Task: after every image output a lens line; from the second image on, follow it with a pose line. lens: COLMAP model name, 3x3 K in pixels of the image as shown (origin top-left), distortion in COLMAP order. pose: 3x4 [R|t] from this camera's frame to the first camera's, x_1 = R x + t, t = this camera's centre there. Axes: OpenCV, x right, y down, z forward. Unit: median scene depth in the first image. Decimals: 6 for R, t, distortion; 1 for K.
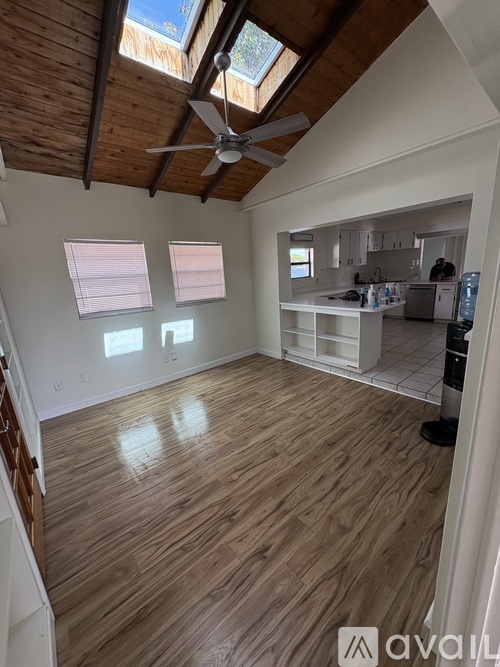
lens RADIAL K [[264.1, 0, 250.0], [0, 264.1, 333.5], [0, 0, 1]] dist [-0.001365, 0.000060]
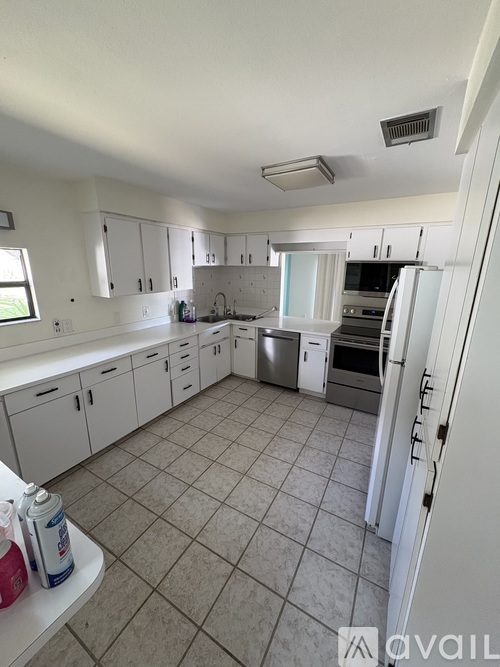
lens RADIAL K [[264.1, 0, 250.0], [0, 264.1, 333.5], [0, 0, 1]] dist [-0.001365, 0.000060]
pose [[0.933148, -0.010665, 0.359335, 0.686269], [0.012873, 0.999910, -0.003752, -0.321256], [-0.359262, 0.008127, 0.933201, 0.867028]]
